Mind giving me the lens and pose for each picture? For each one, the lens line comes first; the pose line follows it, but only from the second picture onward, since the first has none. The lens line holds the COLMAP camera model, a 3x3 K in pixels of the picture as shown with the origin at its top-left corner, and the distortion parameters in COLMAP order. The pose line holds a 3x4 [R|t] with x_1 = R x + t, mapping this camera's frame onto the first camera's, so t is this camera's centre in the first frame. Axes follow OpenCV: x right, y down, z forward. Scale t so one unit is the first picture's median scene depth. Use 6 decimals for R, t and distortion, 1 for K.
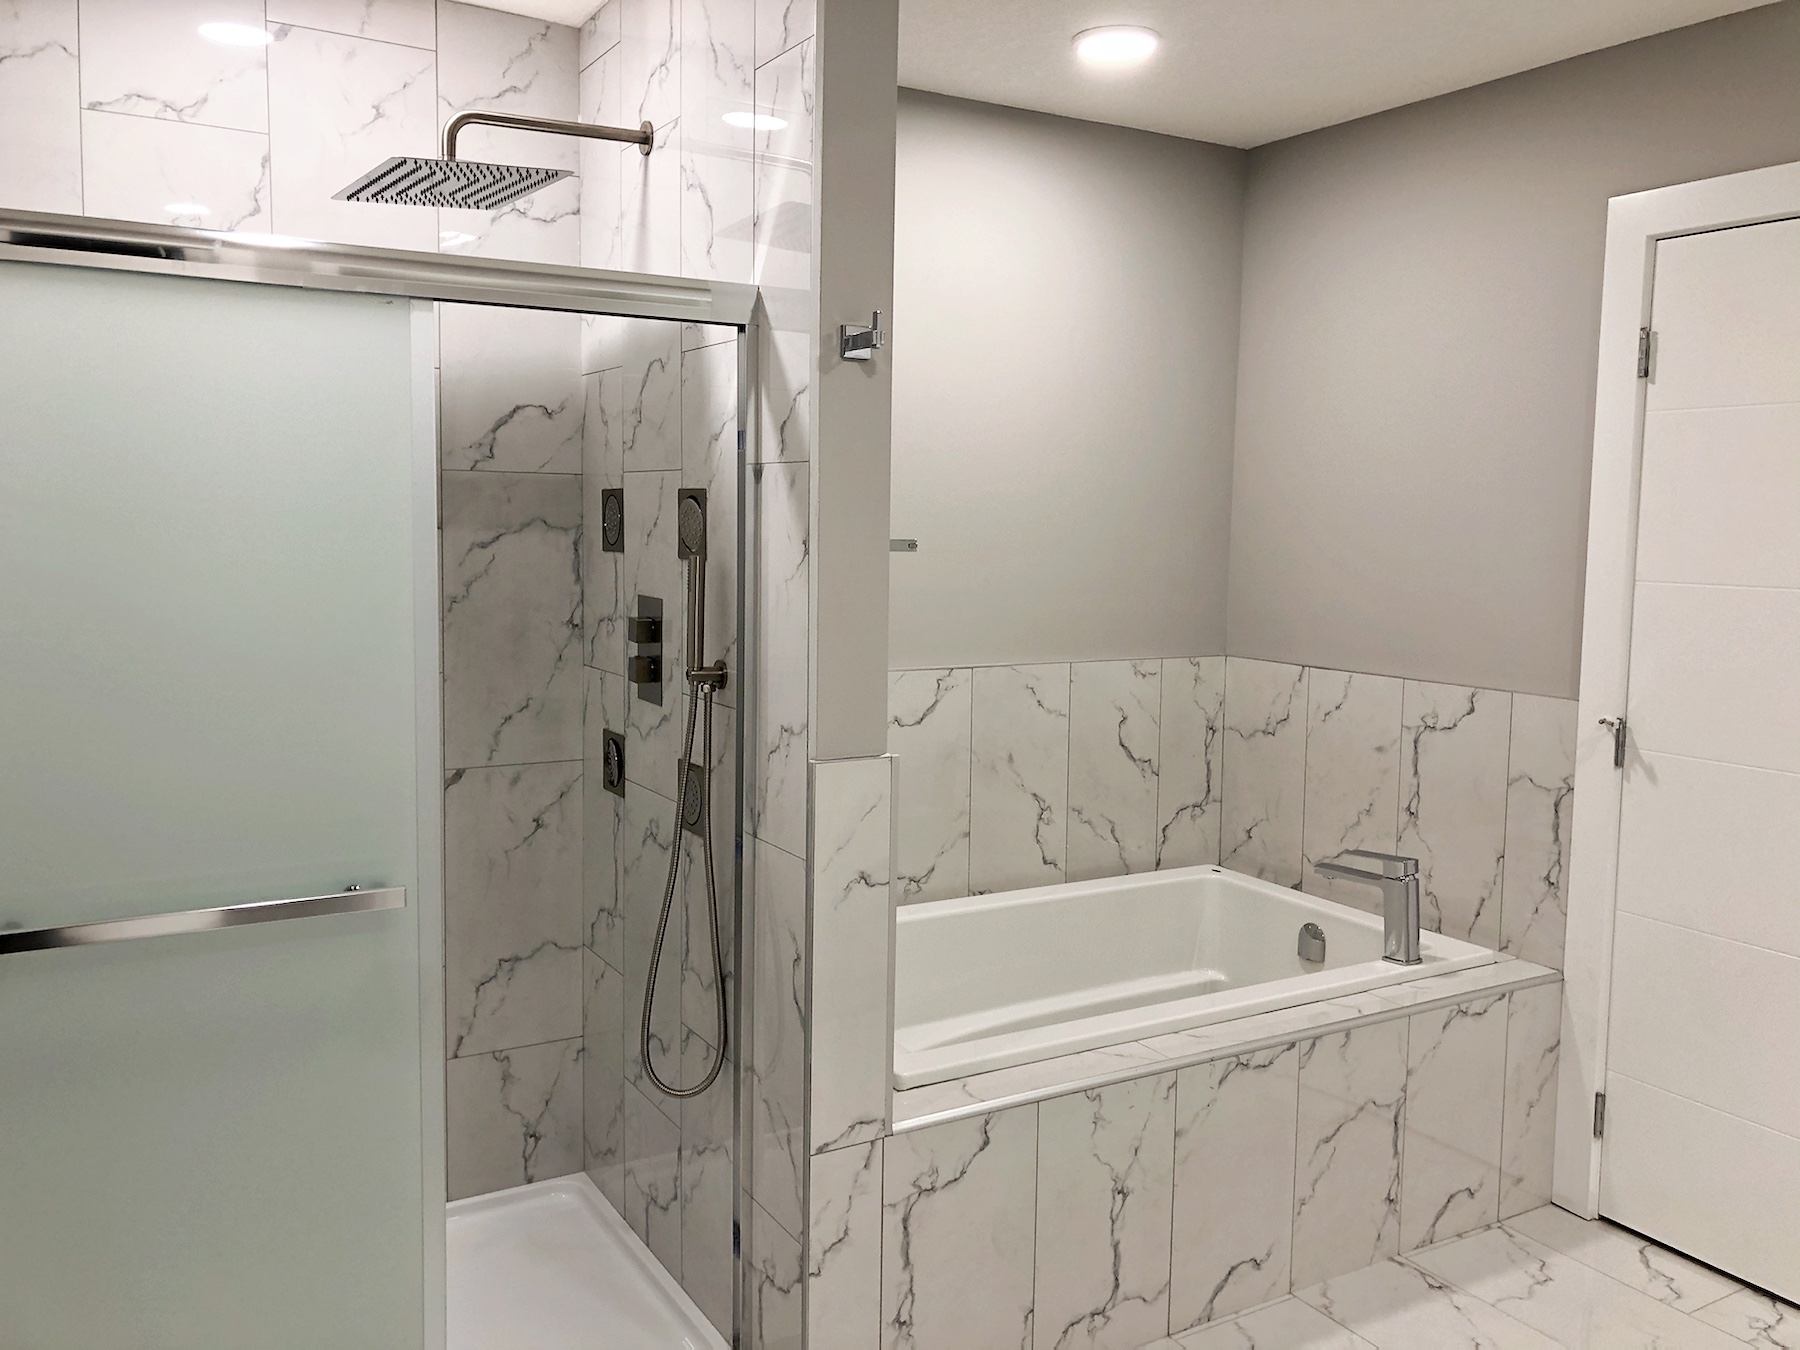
lens RADIAL K [[1489.0, 0, 899.6], [0, 1489.0, 668.2], [0, 0, 1]] dist [0.013246, -0.004552]
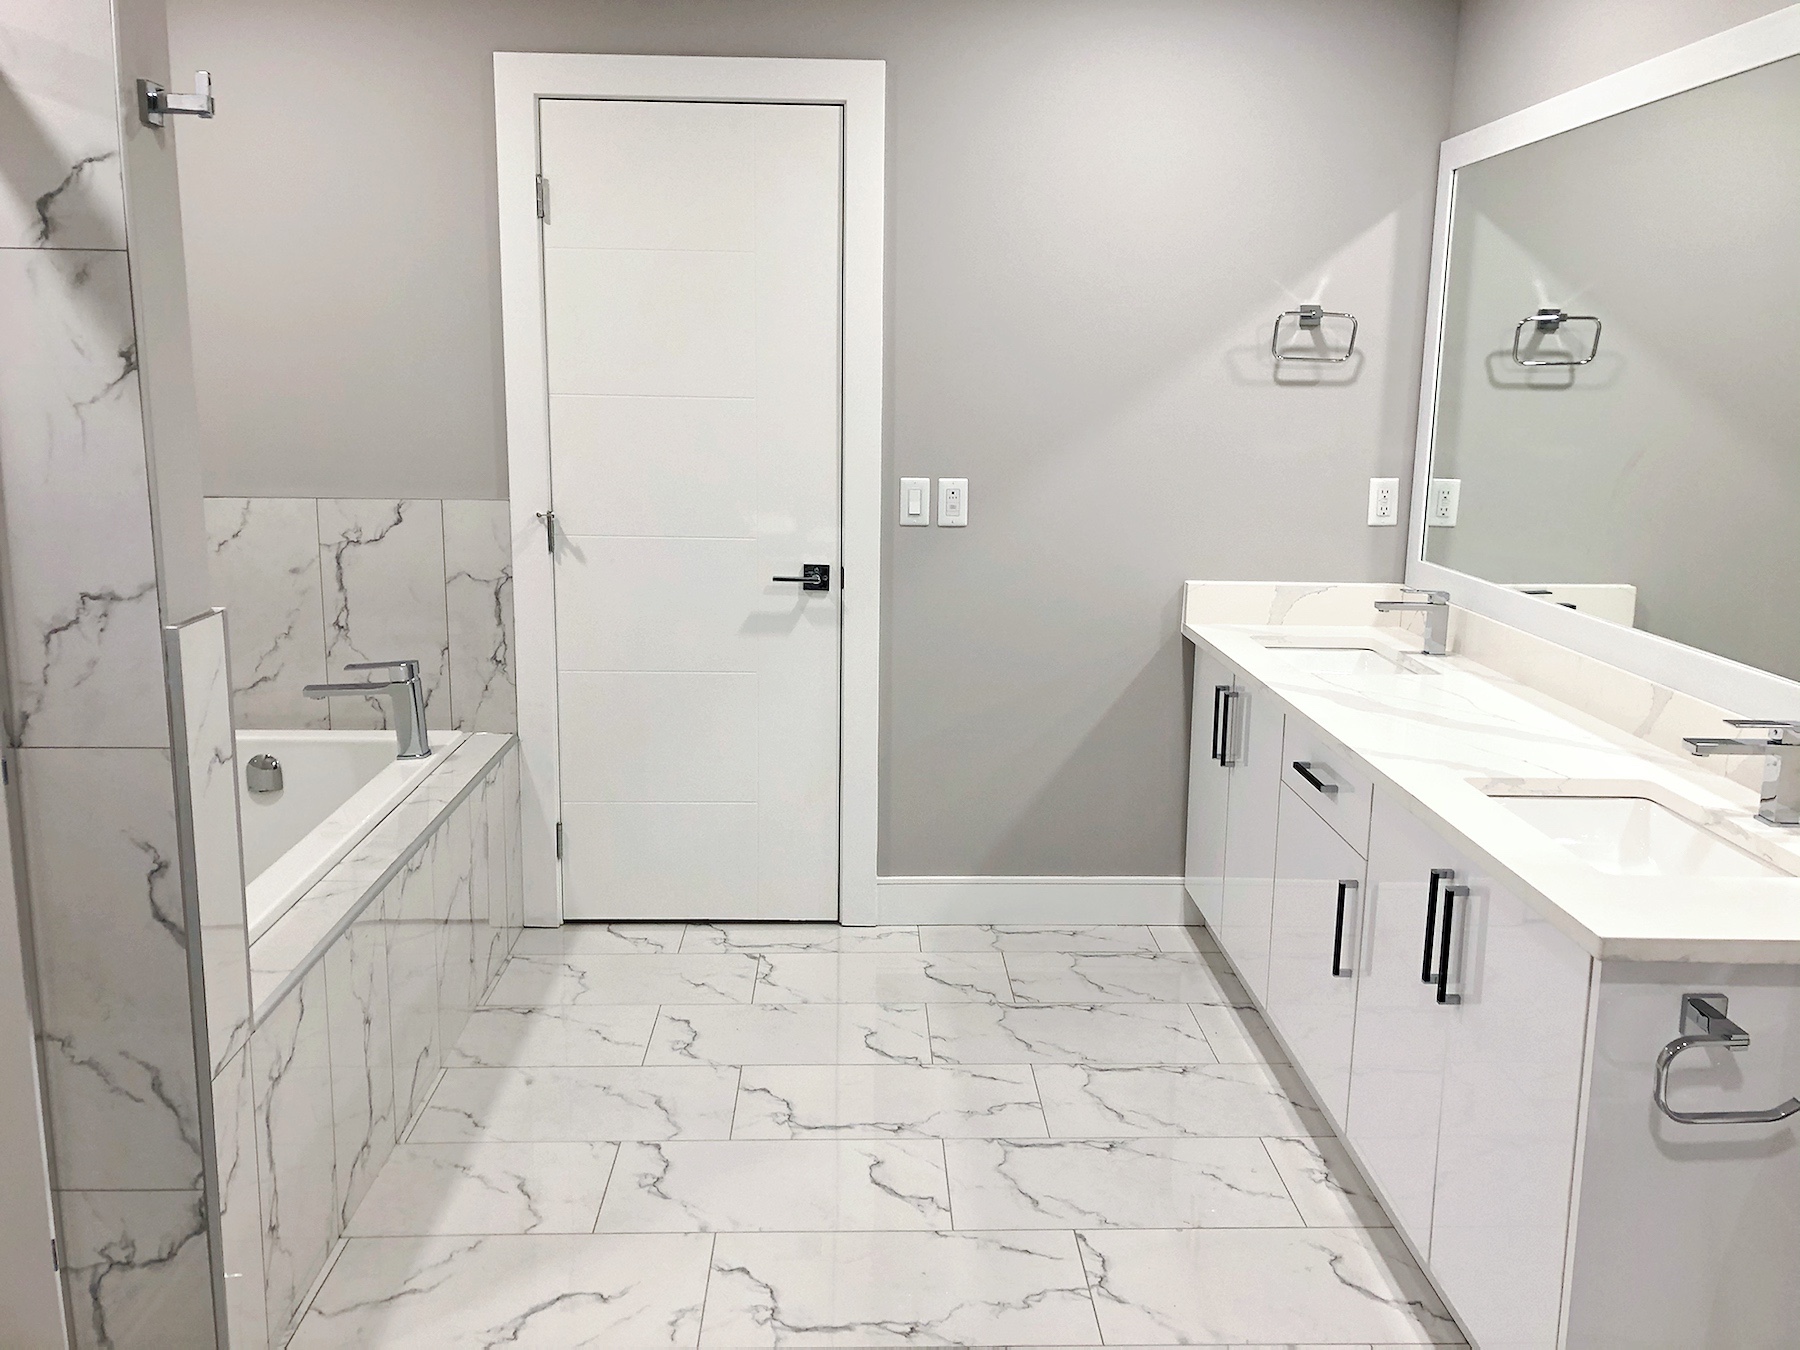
lens RADIAL K [[1489.0, 0, 896.1], [0, 1489.0, 670.6], [0, 0, 1]] dist [0.013246, -0.004552]
pose [[0.468669, -0.179130, 0.865021, -0.425373], [0.081041, 0.983814, 0.159822, -0.008807], [-0.879649, -0.004801, 0.475599, 0.181399]]
